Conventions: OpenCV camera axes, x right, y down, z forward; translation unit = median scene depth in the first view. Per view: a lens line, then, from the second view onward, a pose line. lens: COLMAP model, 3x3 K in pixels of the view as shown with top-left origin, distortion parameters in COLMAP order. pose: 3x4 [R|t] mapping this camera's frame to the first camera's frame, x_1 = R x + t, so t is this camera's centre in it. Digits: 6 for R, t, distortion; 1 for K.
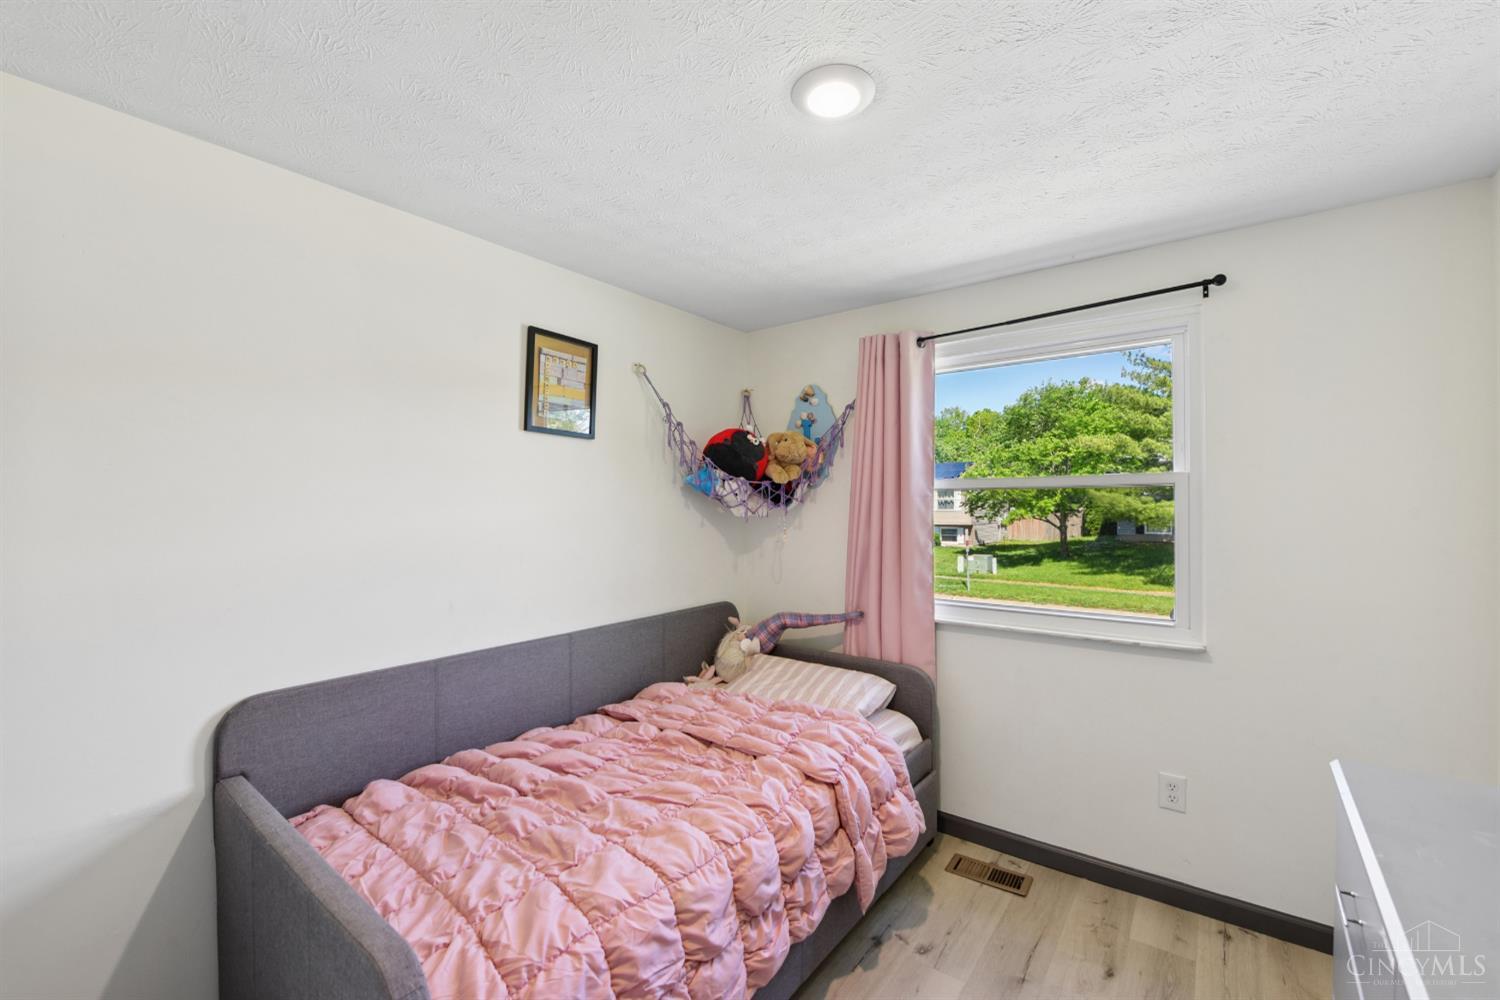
lens RADIAL K [[618.8, 0, 748.5], [0, 618.8, 513.7], [0, 0, 1]] dist [-0.028180, 0.003308]
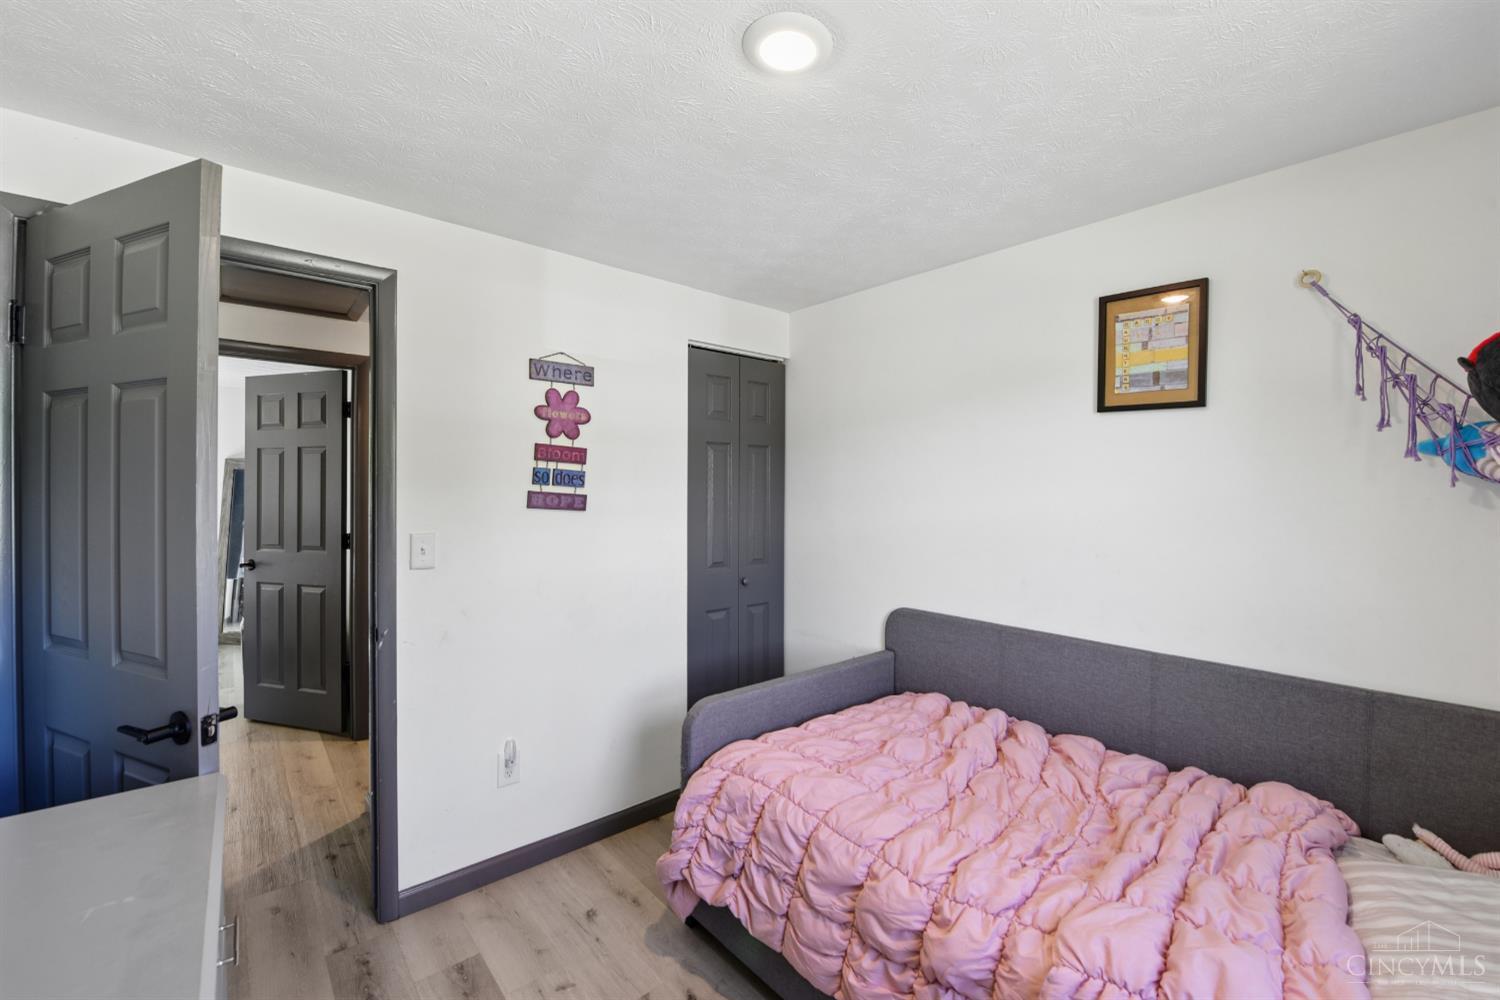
lens RADIAL K [[602.7, 0, 750.0], [0, 602.7, 501.3], [0, 0, 1]] dist [-0.022441, -0.000027]
pose [[-0.208327, 0.024778, -0.977745, 0.609857], [-0.019611, 0.999372, 0.029504, -0.018699], [0.977863, 0.025321, -0.207710, 0.667858]]
